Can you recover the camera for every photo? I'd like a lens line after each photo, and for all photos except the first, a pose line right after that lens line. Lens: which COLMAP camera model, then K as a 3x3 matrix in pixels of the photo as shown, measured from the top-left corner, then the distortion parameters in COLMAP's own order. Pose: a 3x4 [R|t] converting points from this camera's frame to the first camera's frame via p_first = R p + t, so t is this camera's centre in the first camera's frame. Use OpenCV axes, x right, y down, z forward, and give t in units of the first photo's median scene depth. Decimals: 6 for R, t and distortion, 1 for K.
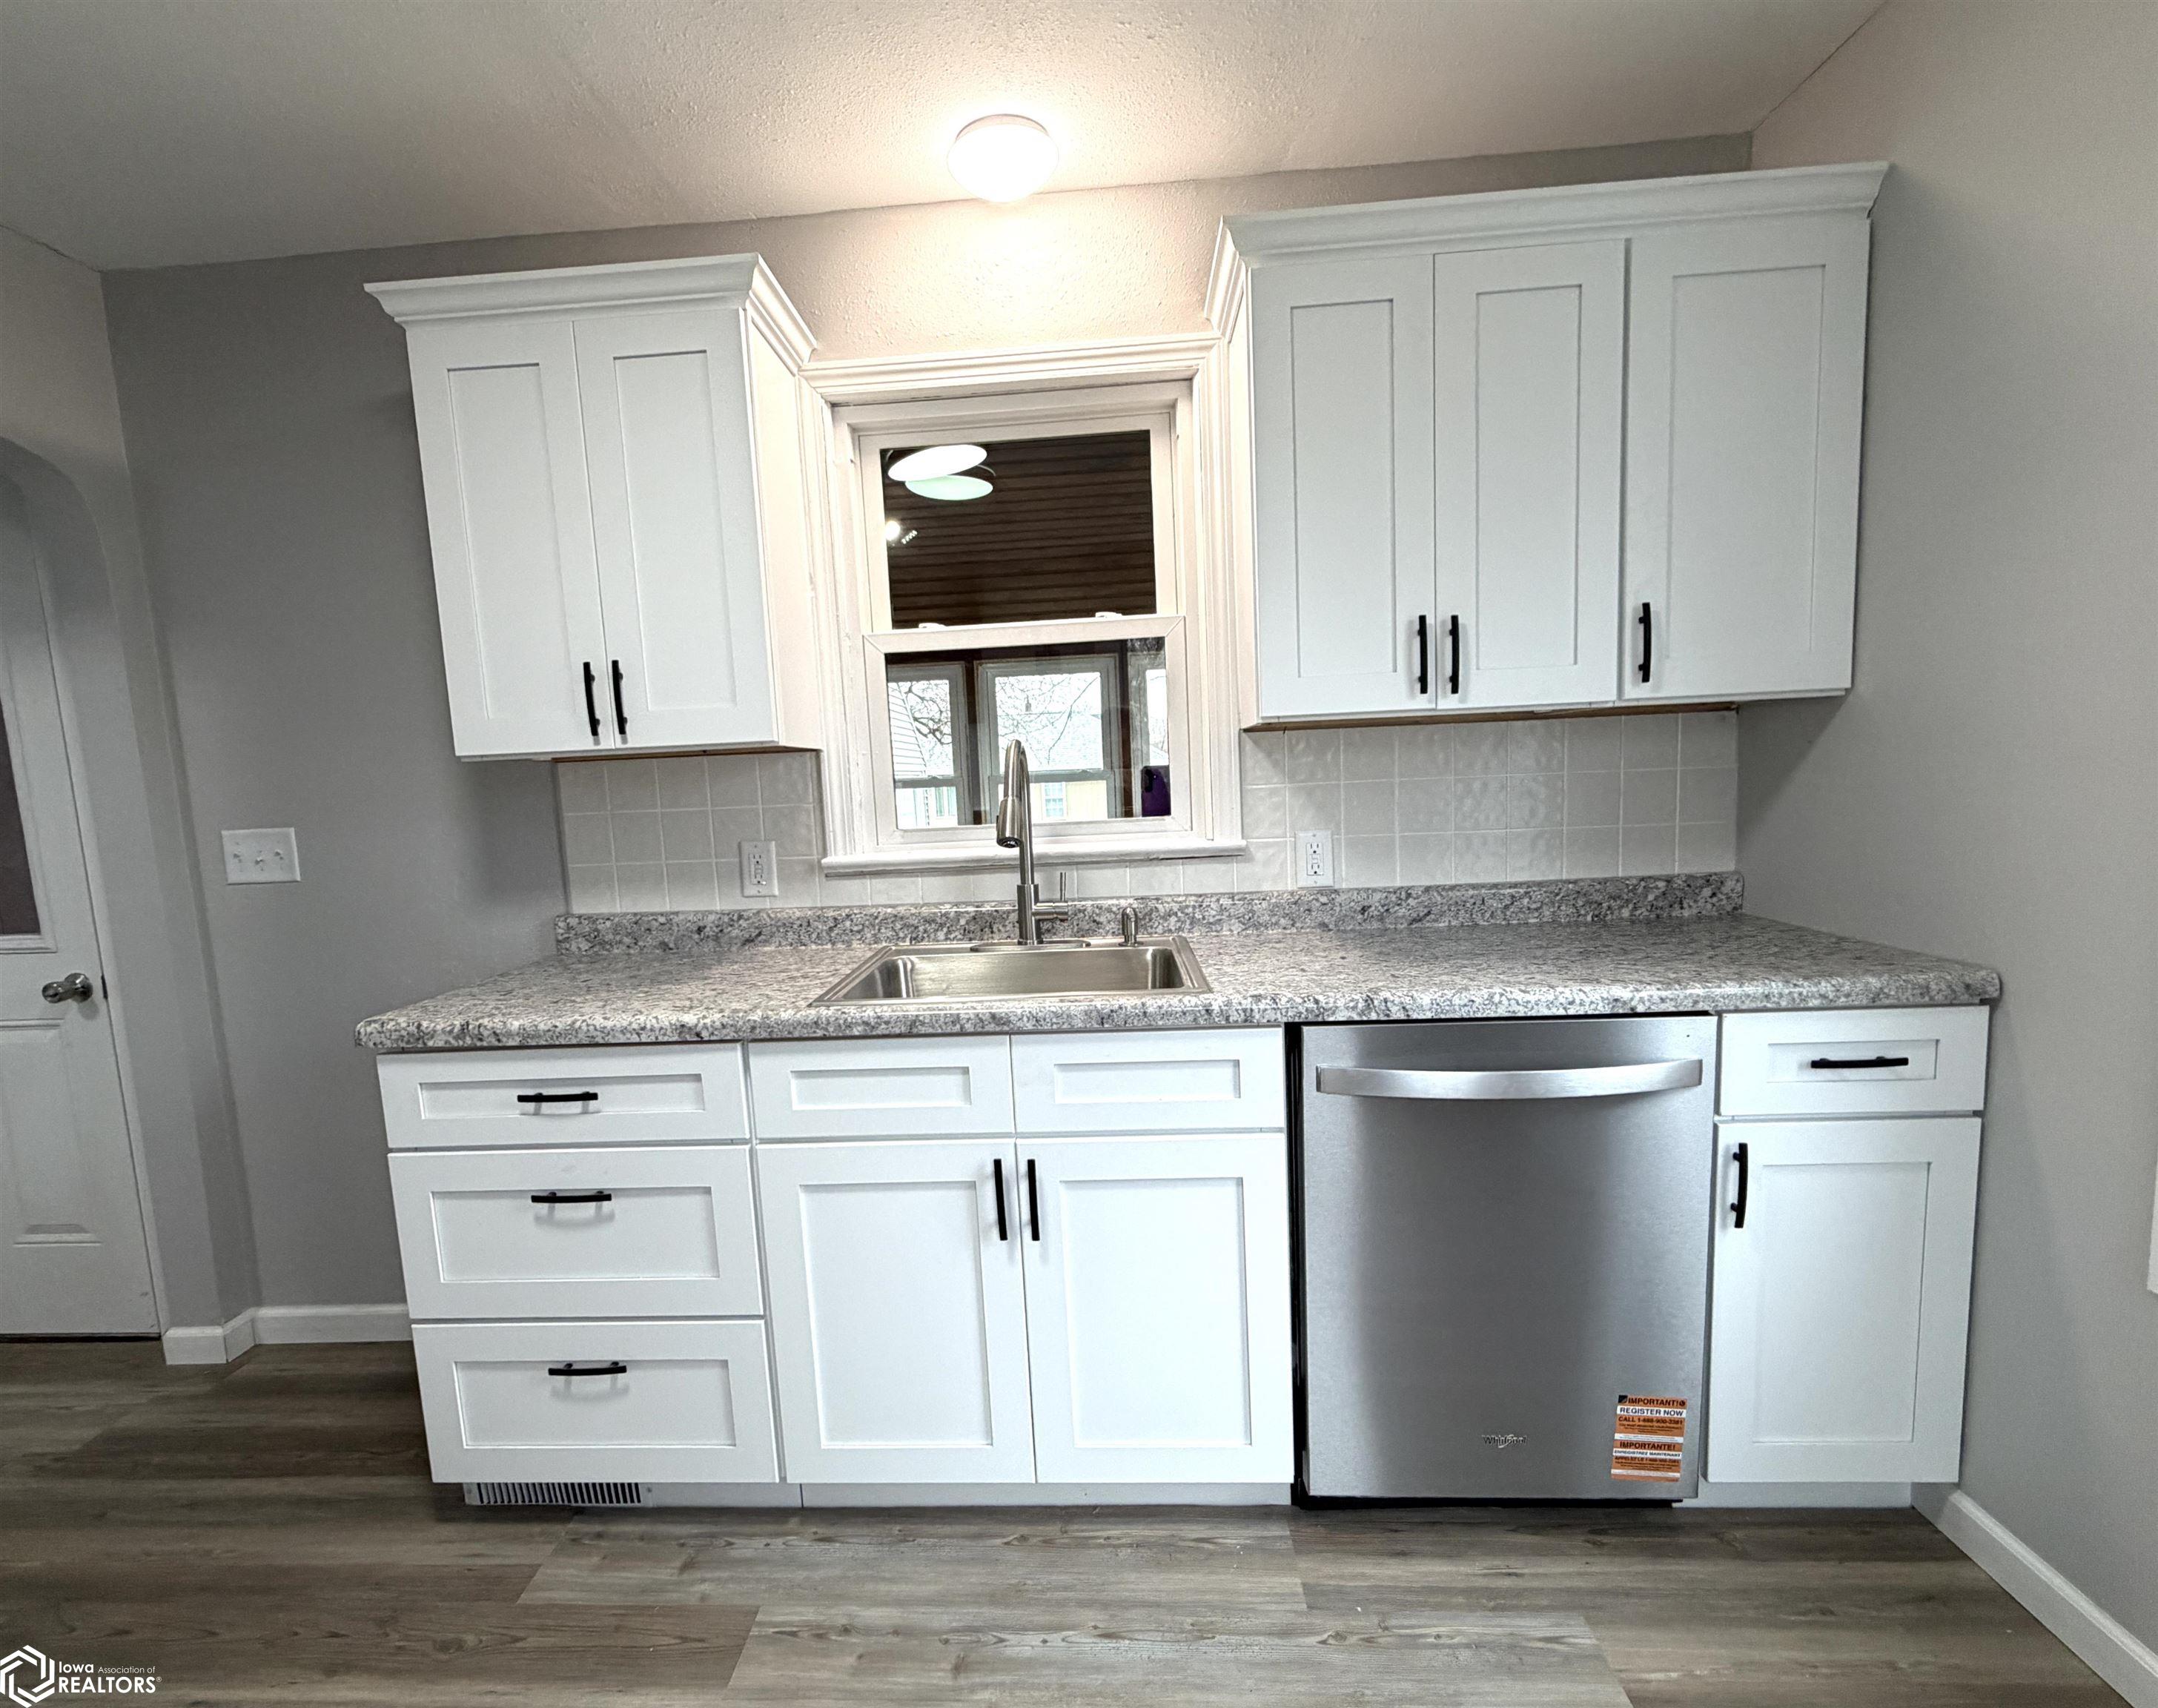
lens RADIAL K [[1031.2, 0, 1036.7], [0, 1031.2, 901.2], [0, 0, 1]] dist [-0.001140, 0.001364]
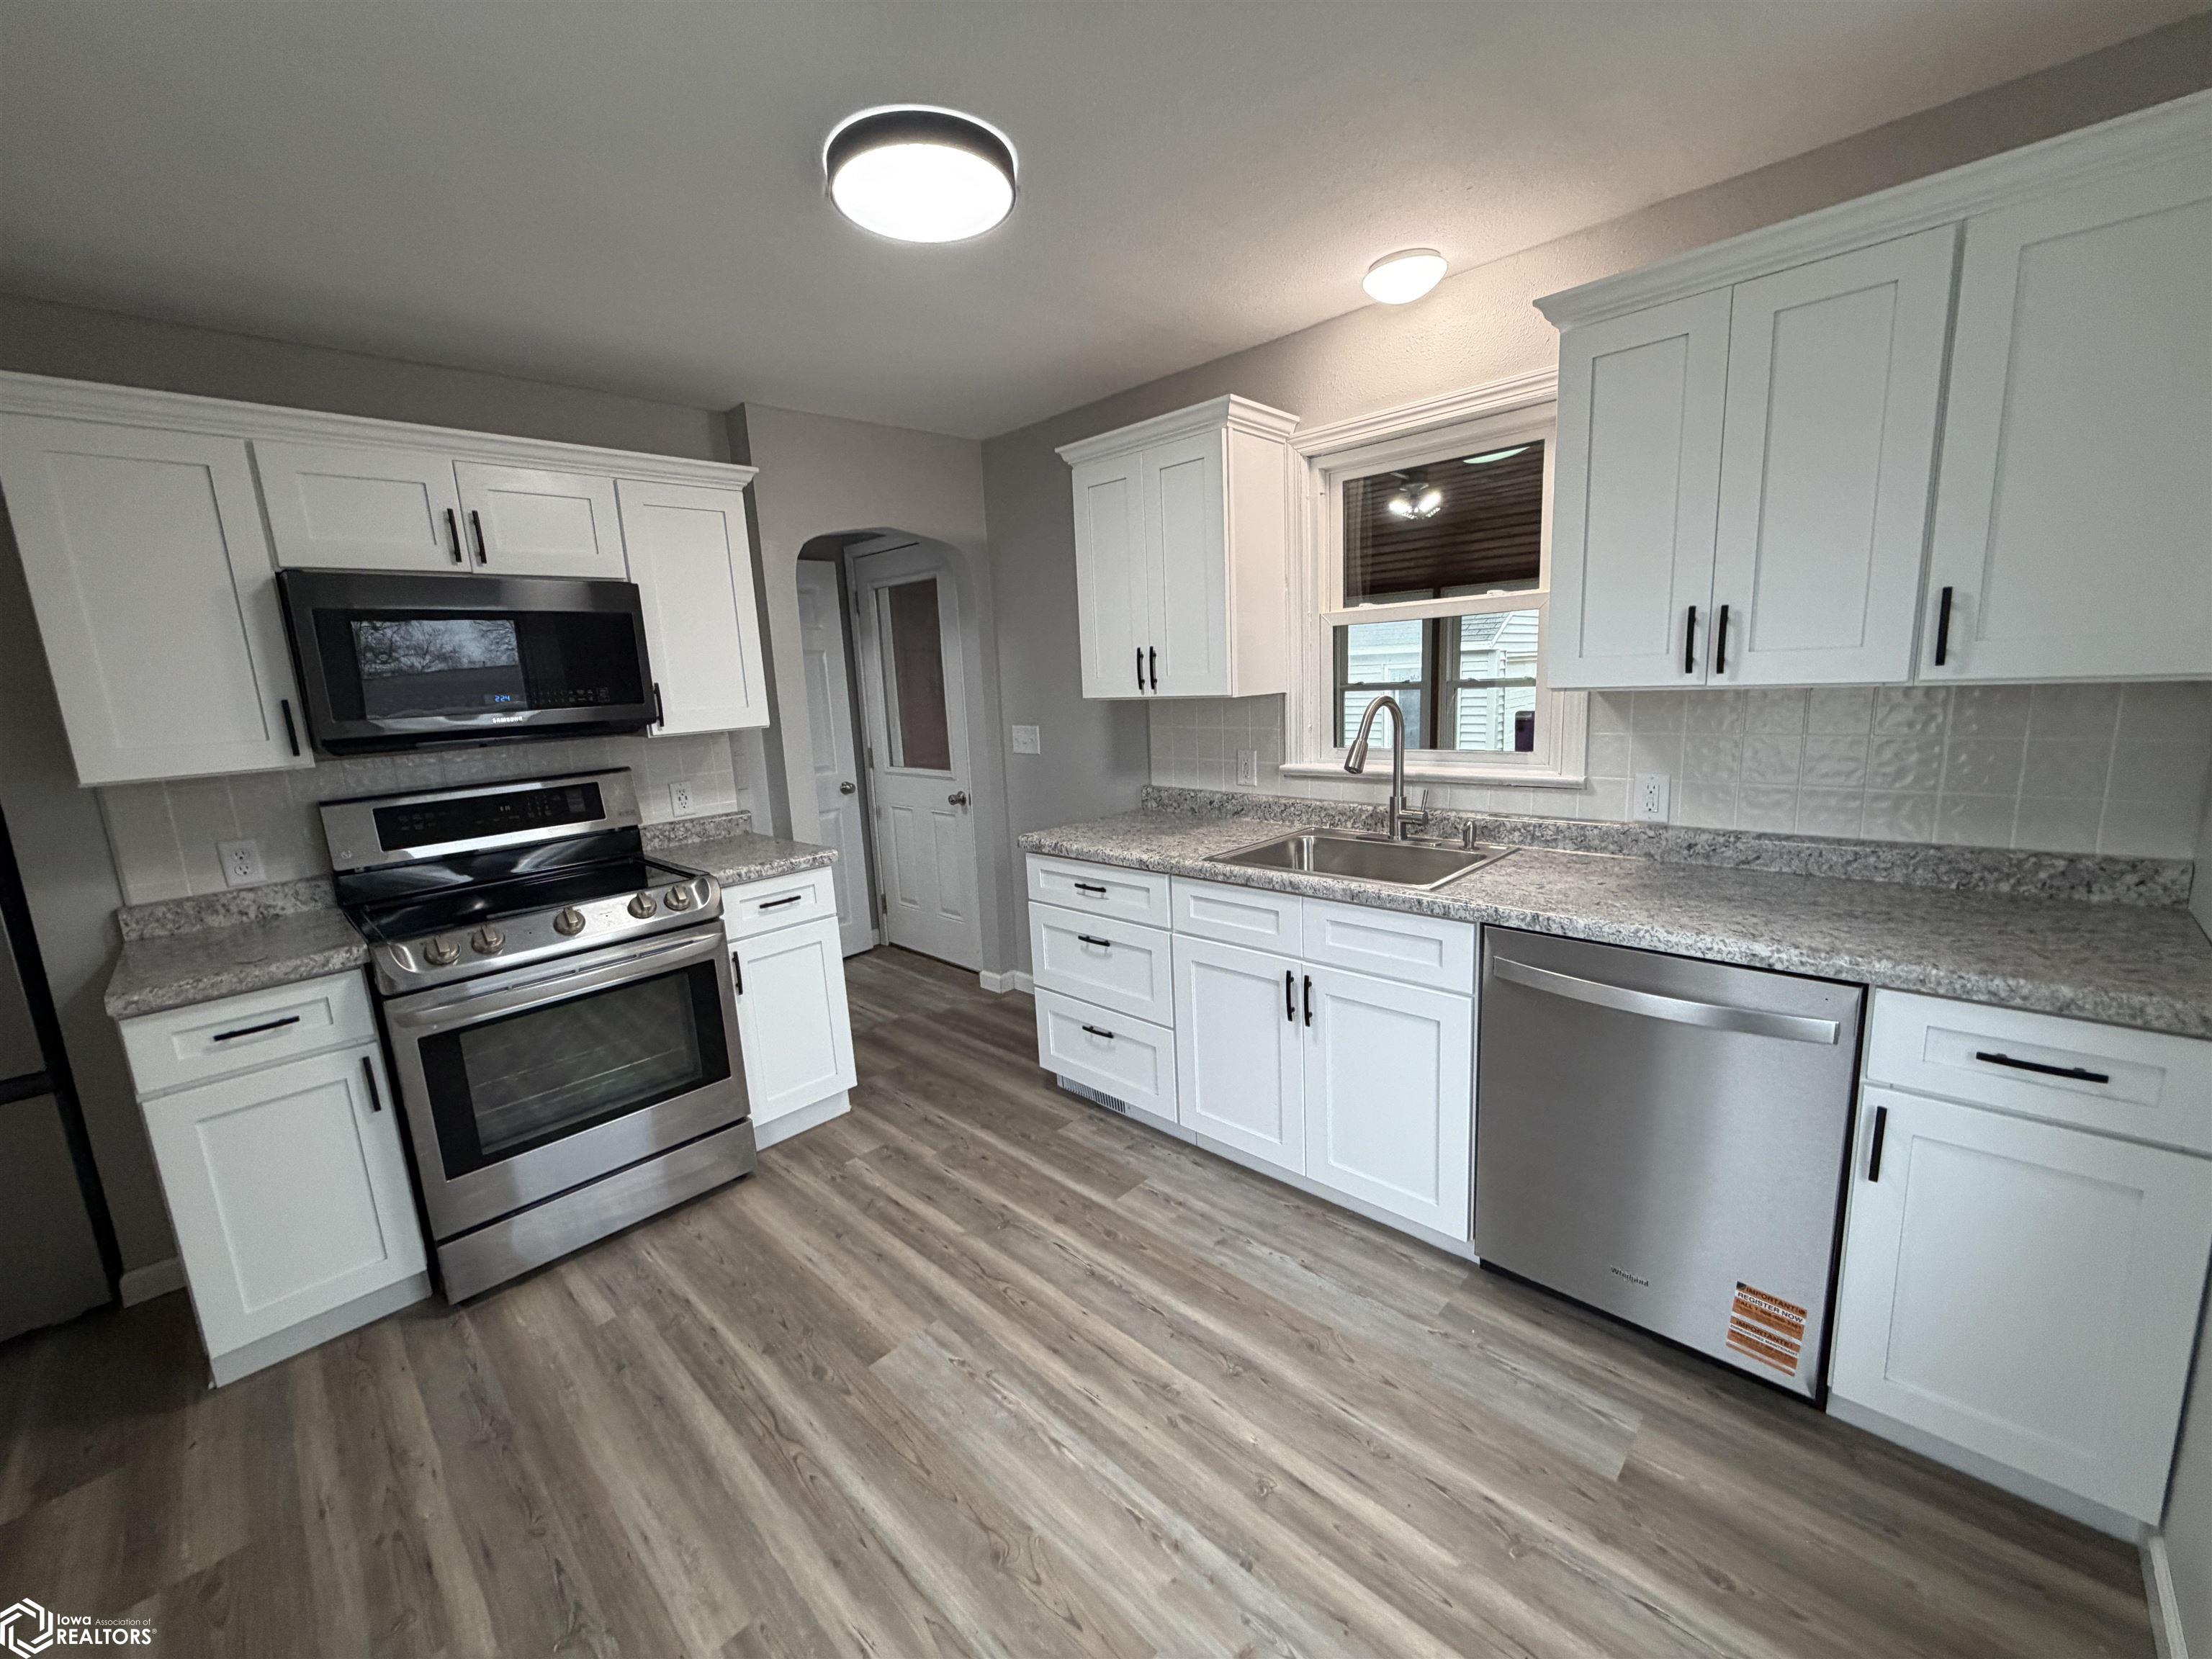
lens RADIAL K [[880.3, 0, 1092.2], [0, 880.3, 825.1], [0, 0, 1]] dist [0.000870, -0.000221]
pose [[0.755800, 0.120255, -0.643665, 0.531599], [-0.064695, 0.991896, 0.109348, -0.095611], [0.651599, -0.041004, 0.757455, -0.210186]]
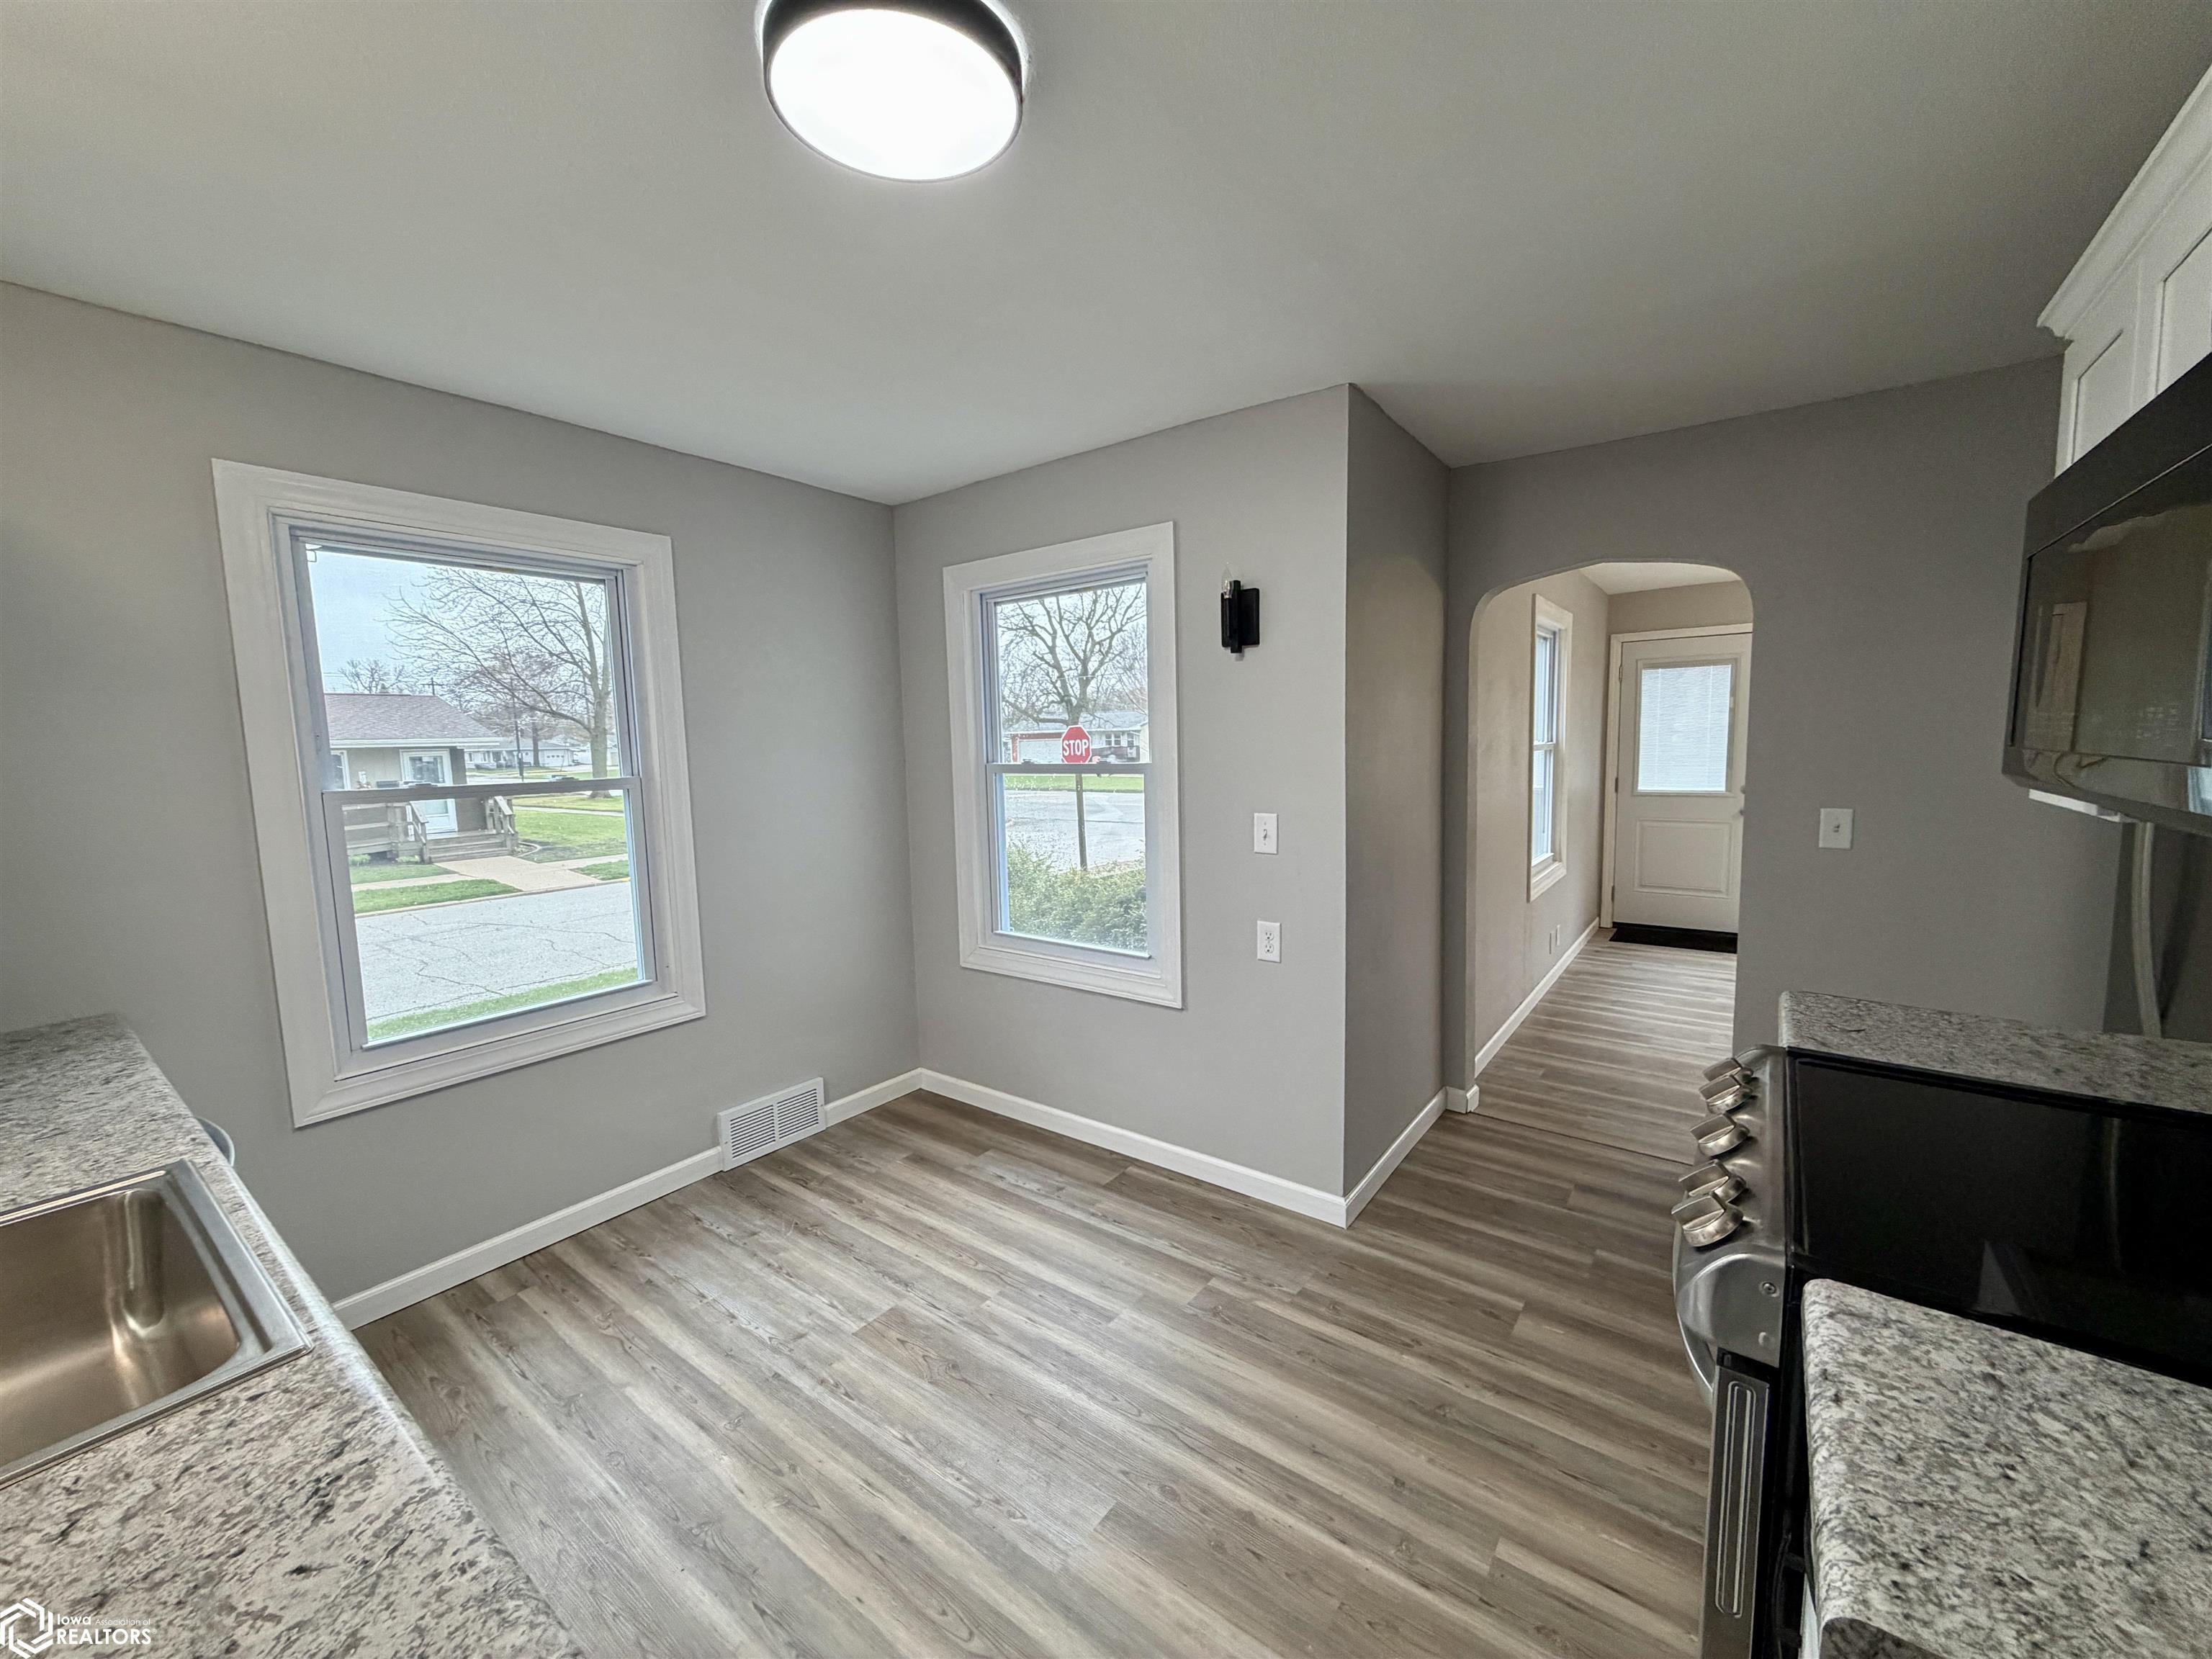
lens RADIAL K [[880.3, 0, 1103.7], [0, 880.3, 830.2], [0, 0, 1]] dist [0.000870, -0.000221]
pose [[-0.835212, 0.009314, 0.549849, -0.762620], [0.132068, 0.973993, 0.184110, -0.197885], [-0.533834, 0.226388, -0.814720, 0.979499]]
